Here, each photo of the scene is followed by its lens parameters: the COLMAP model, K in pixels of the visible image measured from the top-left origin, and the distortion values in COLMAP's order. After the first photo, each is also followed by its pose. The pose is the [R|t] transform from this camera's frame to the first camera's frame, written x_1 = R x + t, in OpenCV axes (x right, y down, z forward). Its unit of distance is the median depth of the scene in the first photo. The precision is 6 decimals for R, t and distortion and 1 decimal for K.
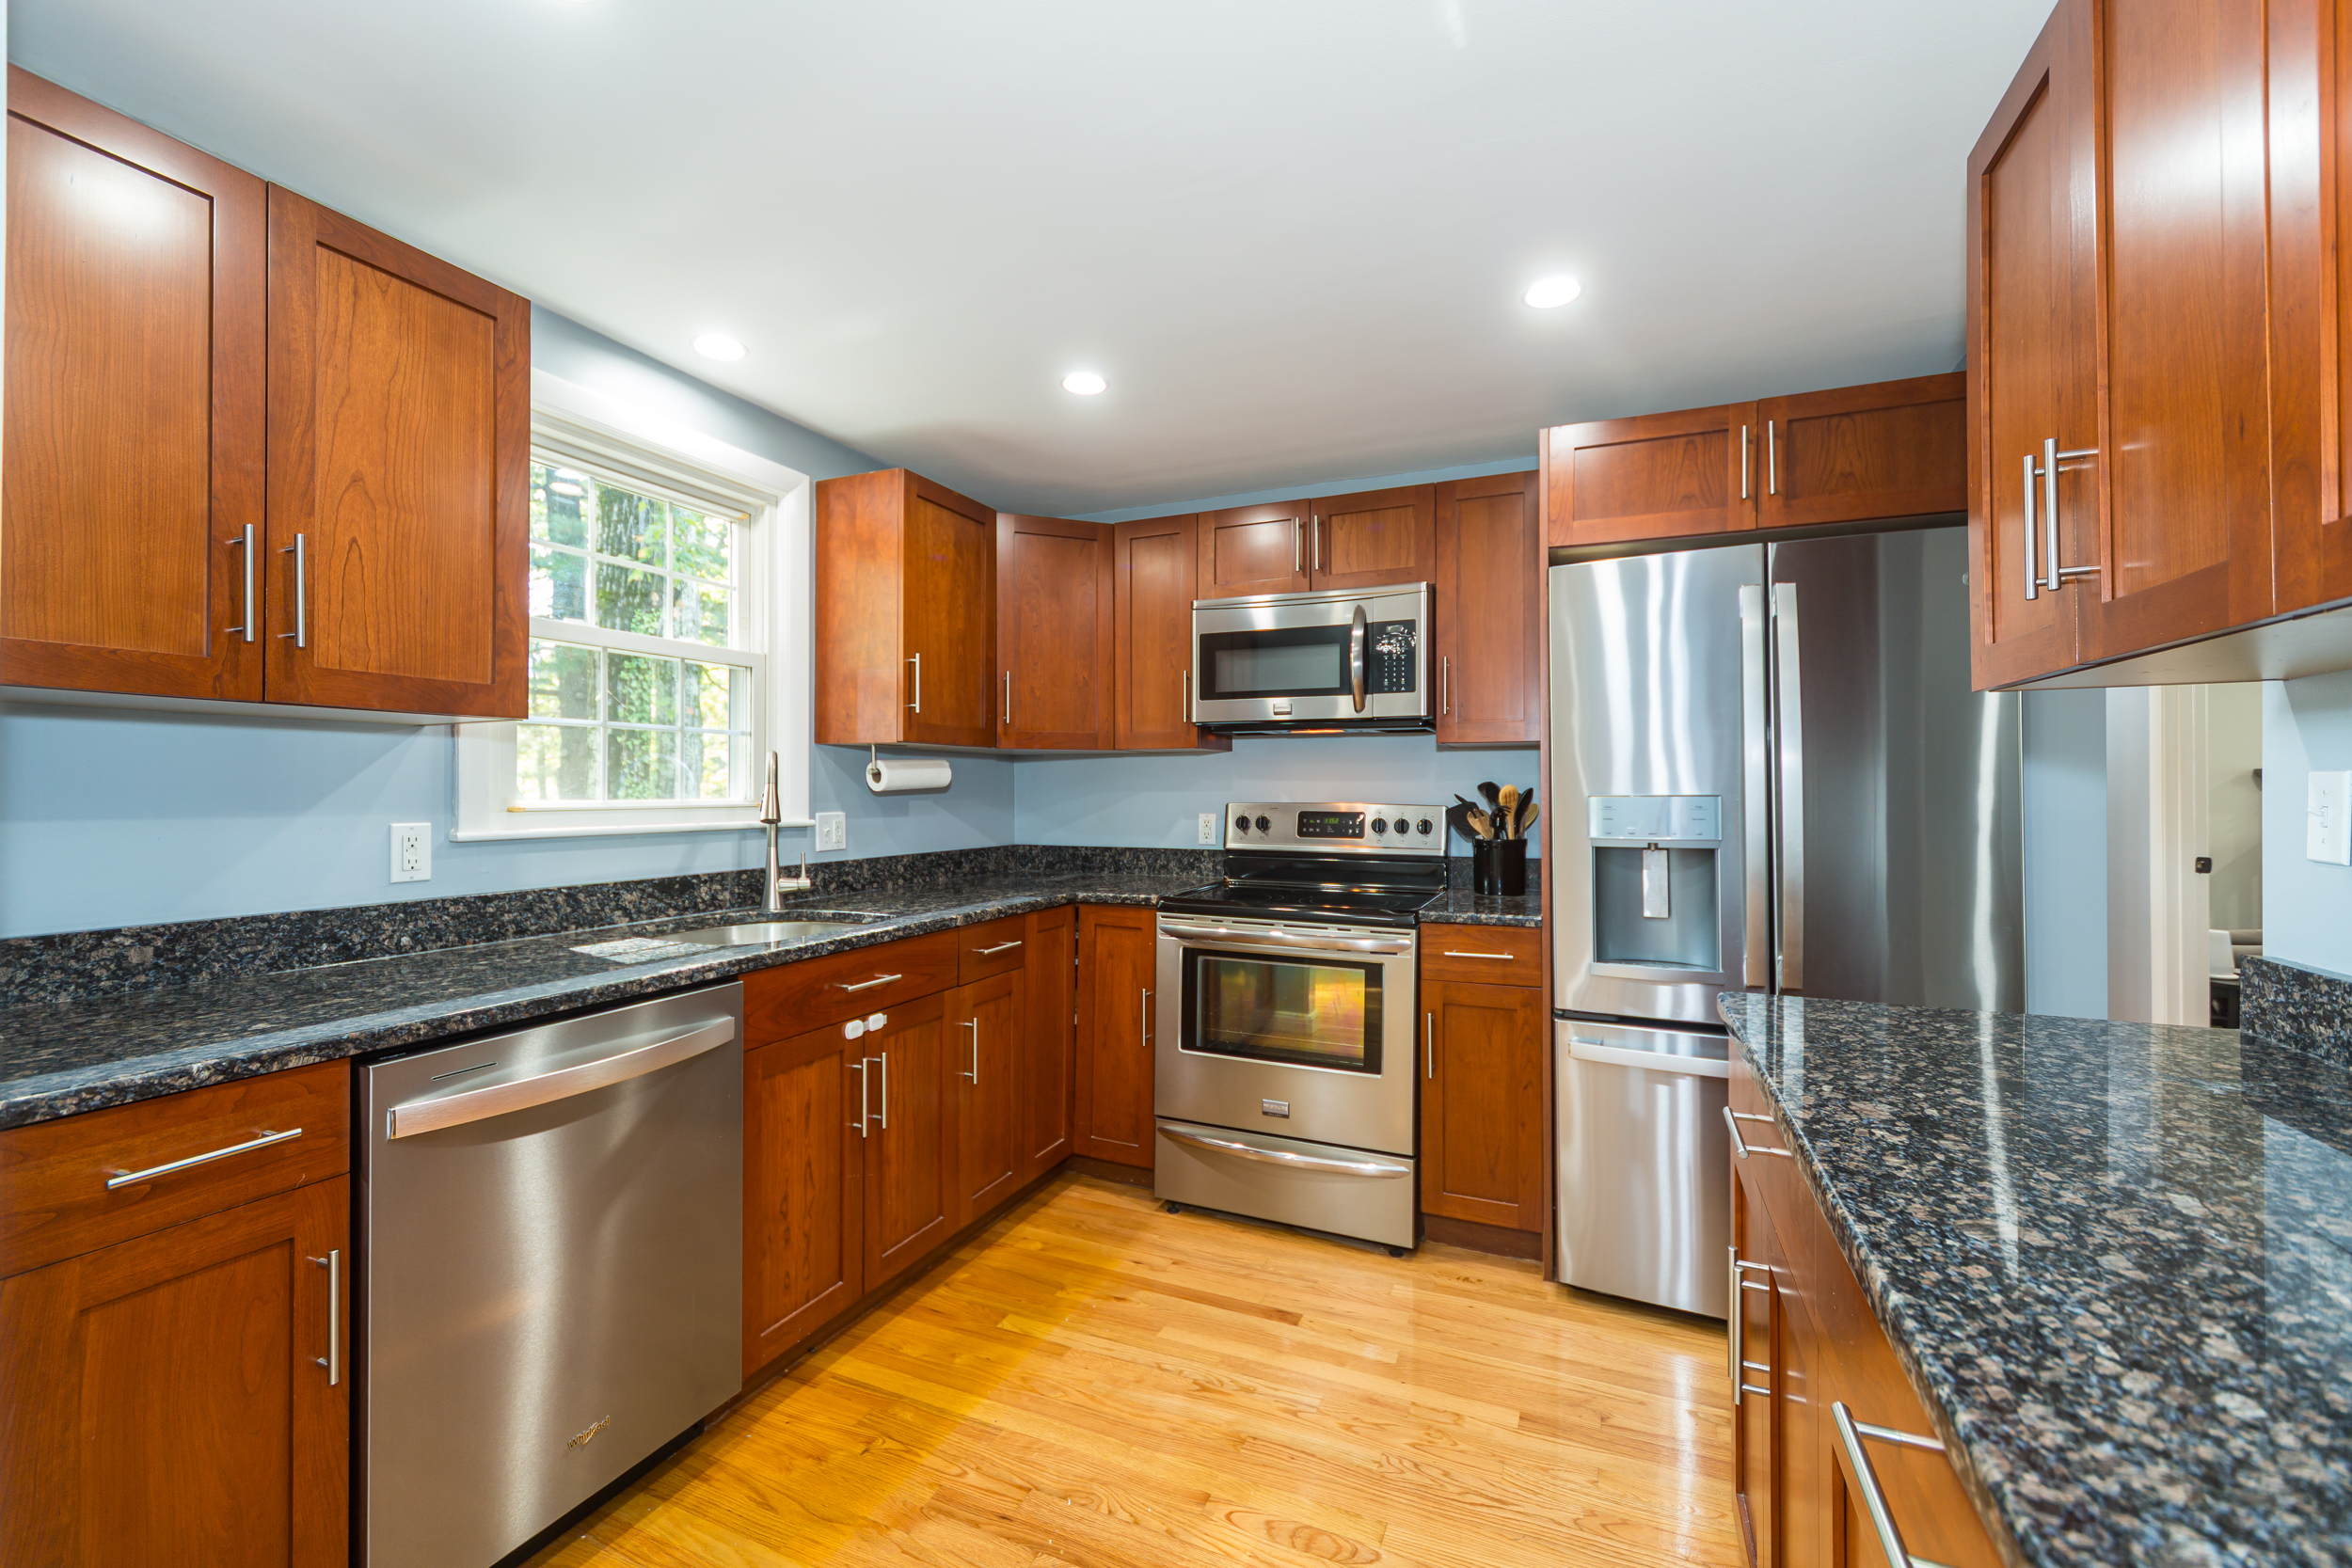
lens RADIAL K [[971.4, 0, 1190.2], [0, 971.4, 788.6], [0, 0, 1]] dist [0.003755, -0.000590]
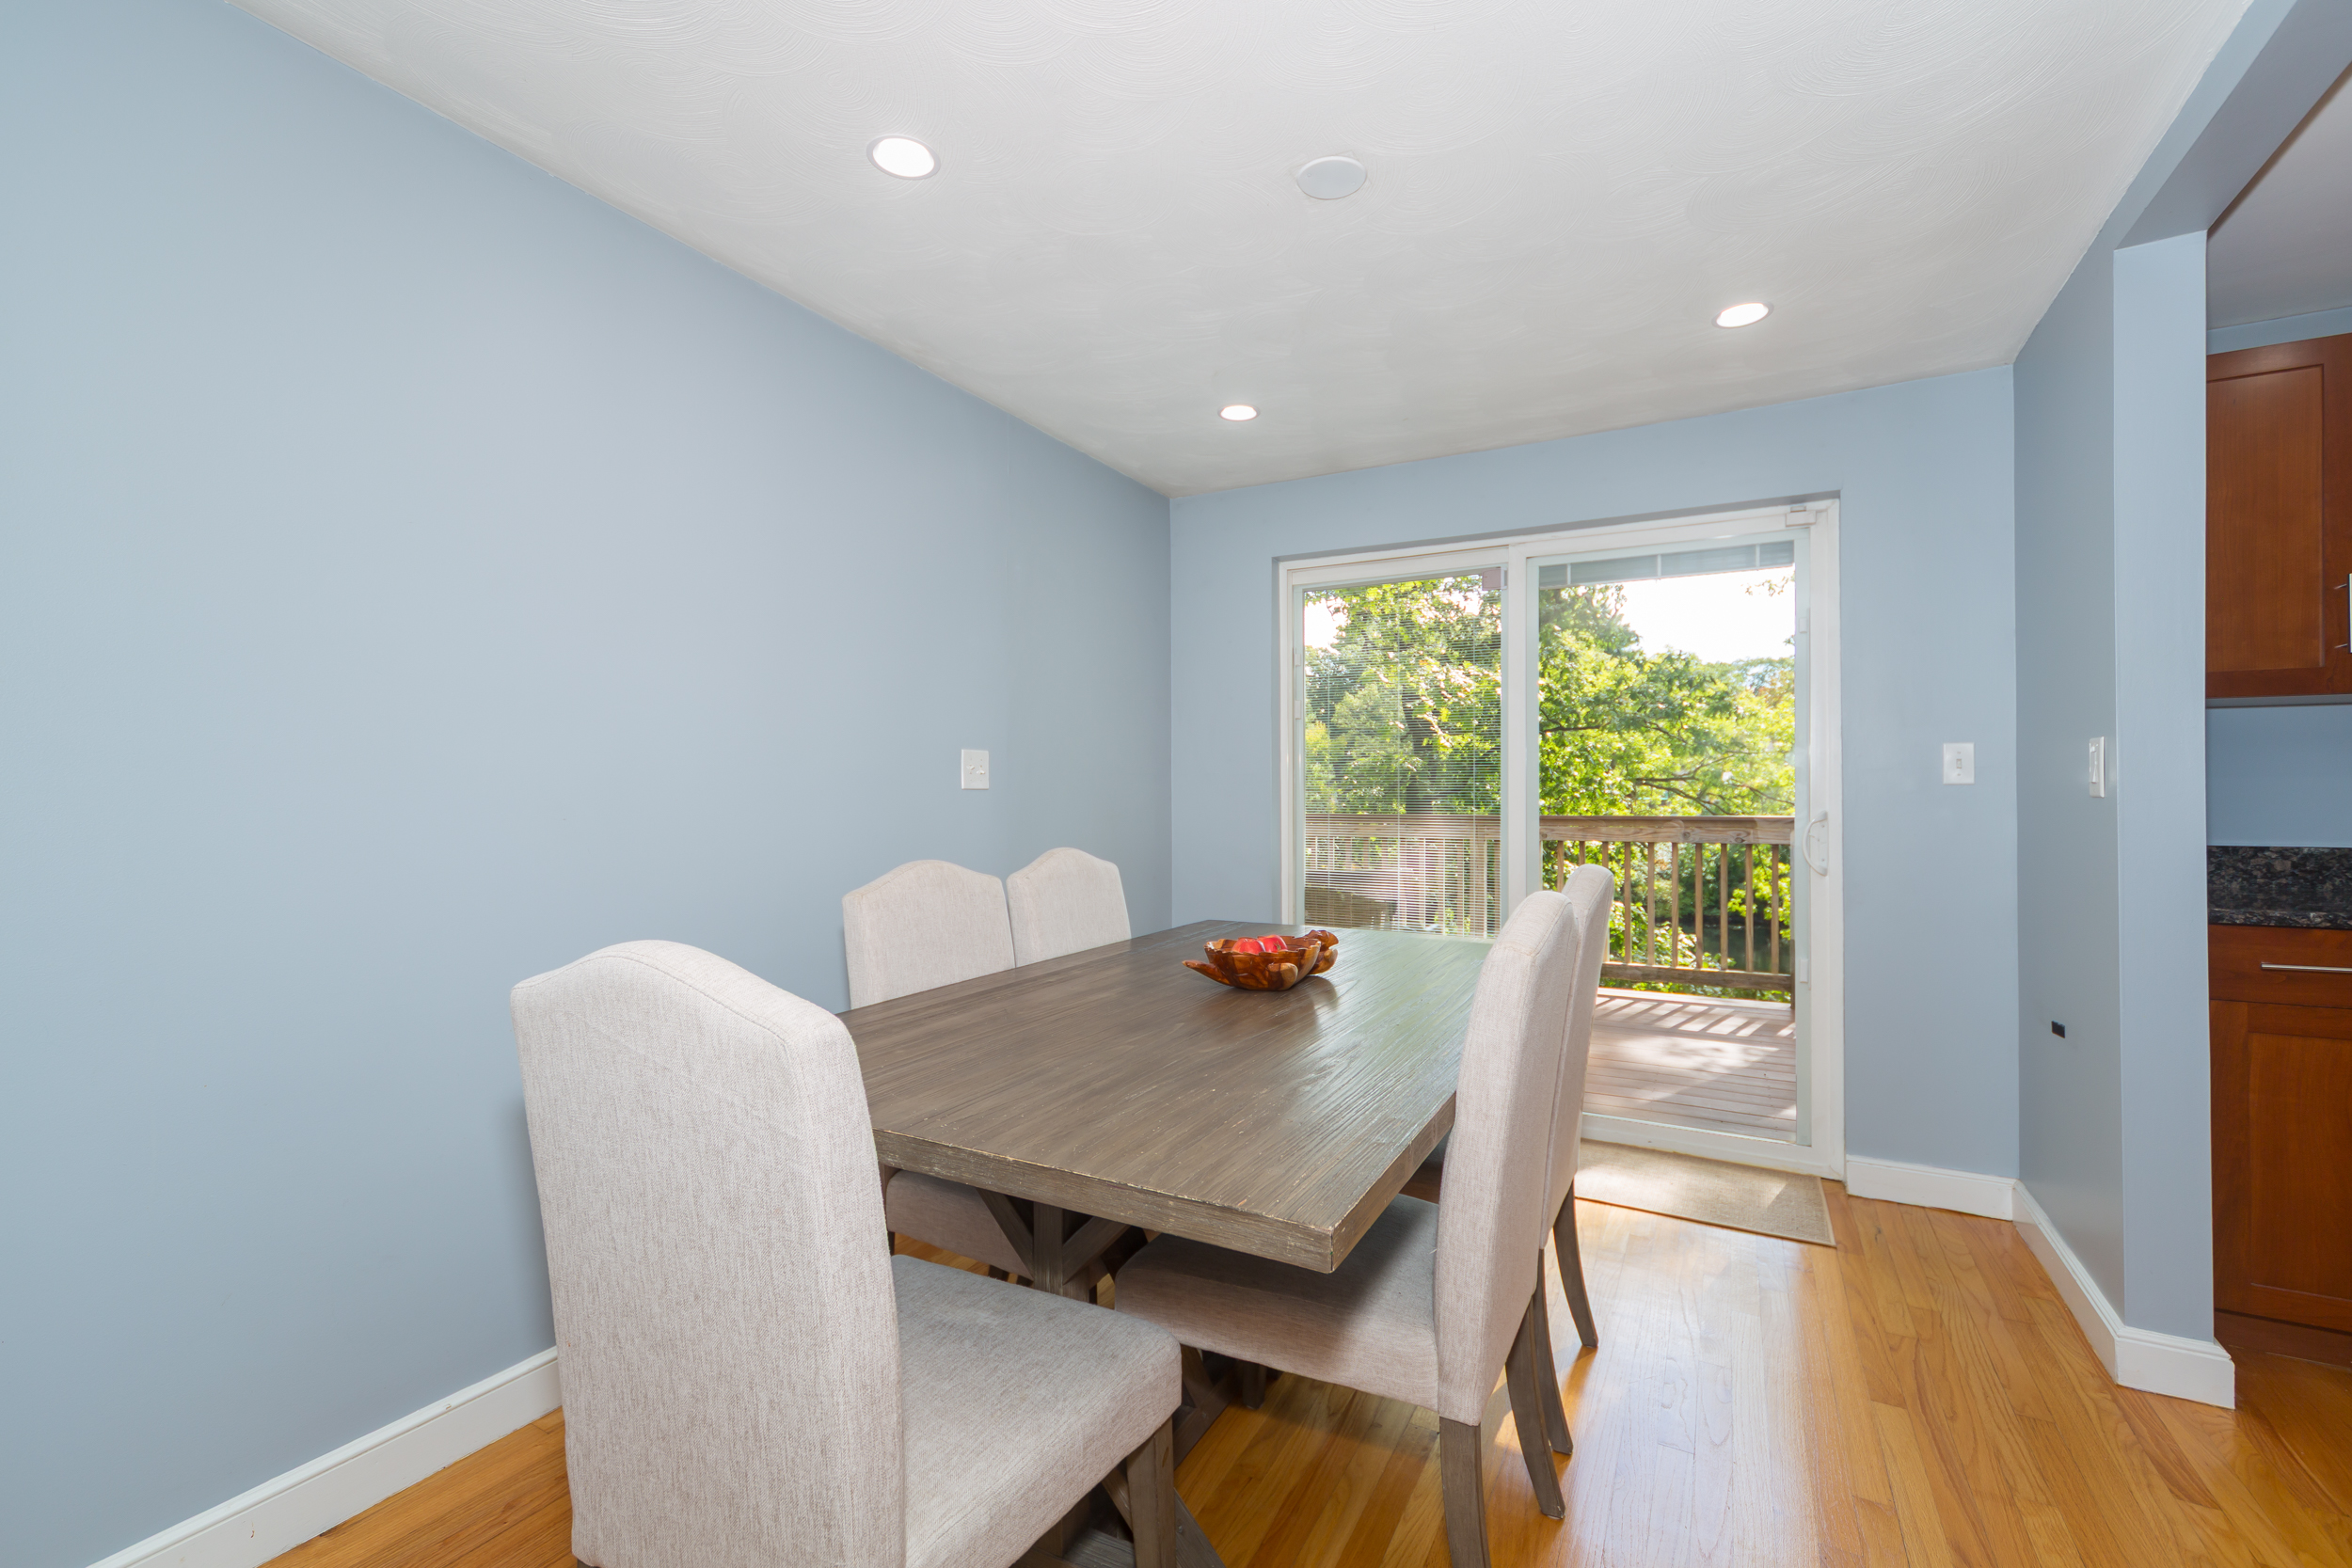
lens RADIAL K [[971.4, 0, 1190.2], [0, 971.4, 790.9], [0, 0, 1]] dist [0.003755, -0.000590]
pose [[-0.103171, -0.012263, -0.994588, 0.459987], [0.004862, 0.999906, -0.012832, 0.046973], [0.994652, -0.006159, -0.103102, -0.403088]]
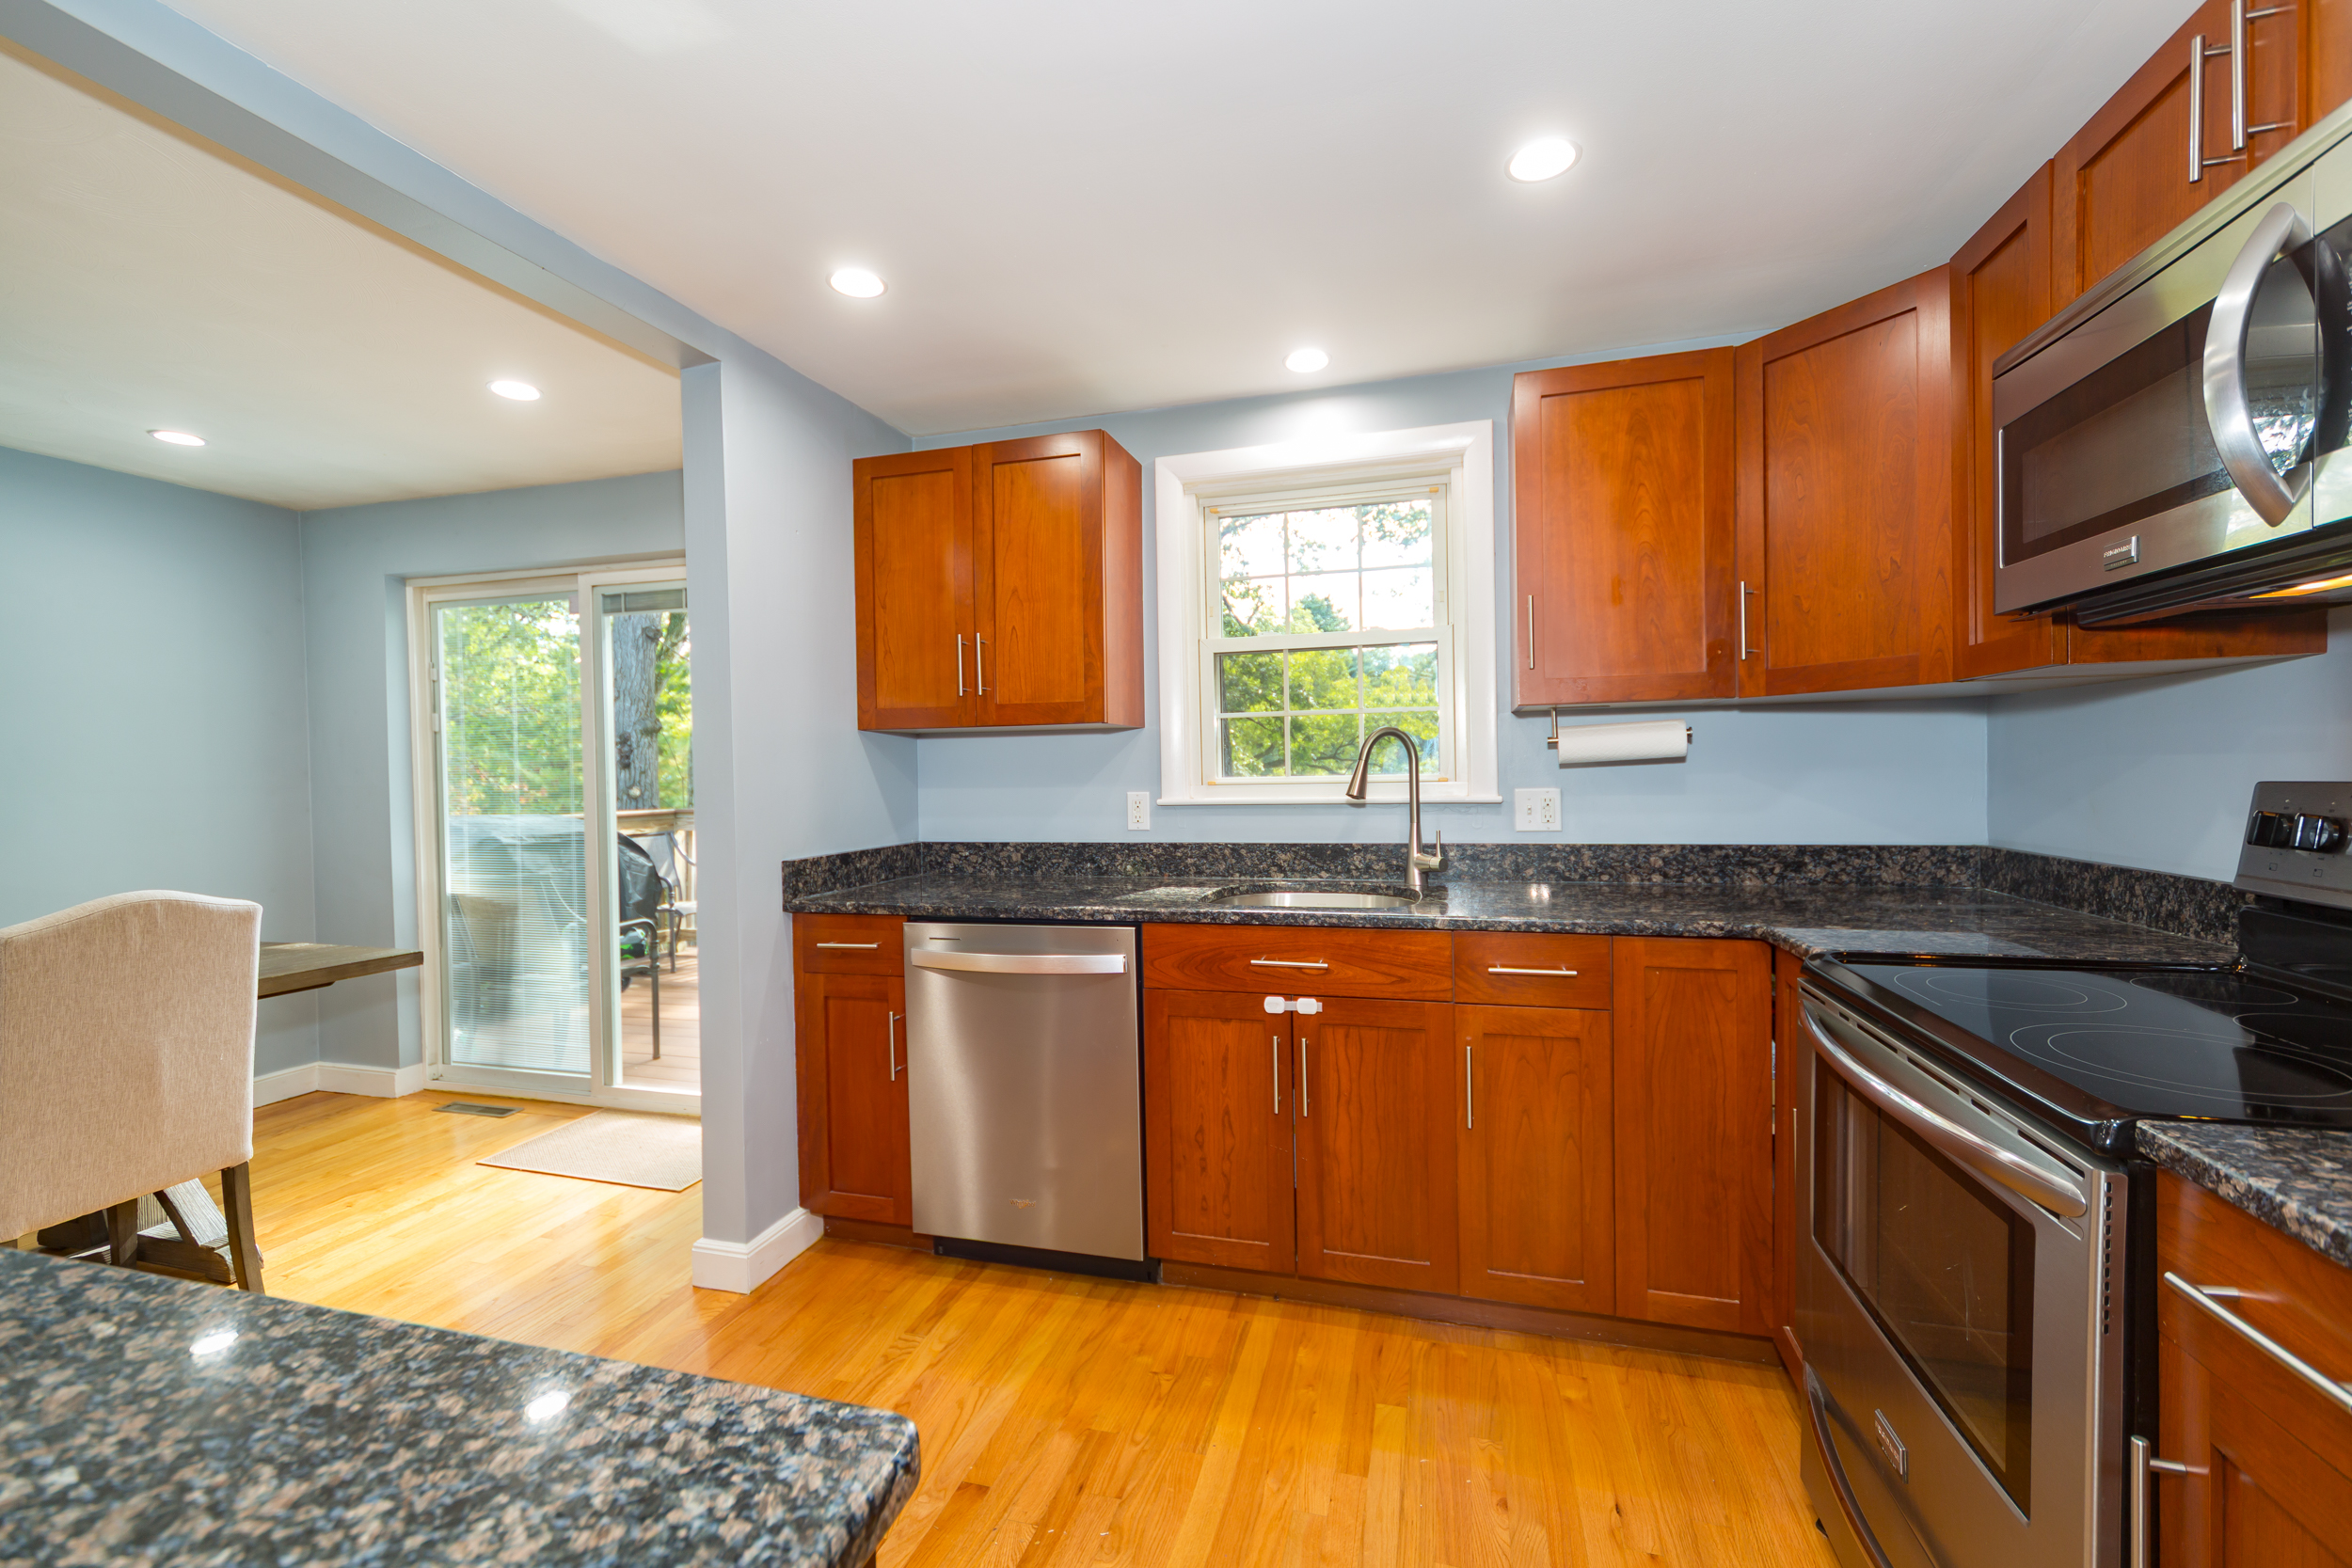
lens RADIAL K [[971.4, 0, 1173.6], [0, 971.4, 787.1], [0, 0, 1]] dist [0.003755, -0.000590]
pose [[0.115524, 0.016675, -0.993165, 0.652687], [0.020361, 0.999609, 0.019152, -0.000287], [0.993096, -0.022435, 0.115139, 0.794604]]
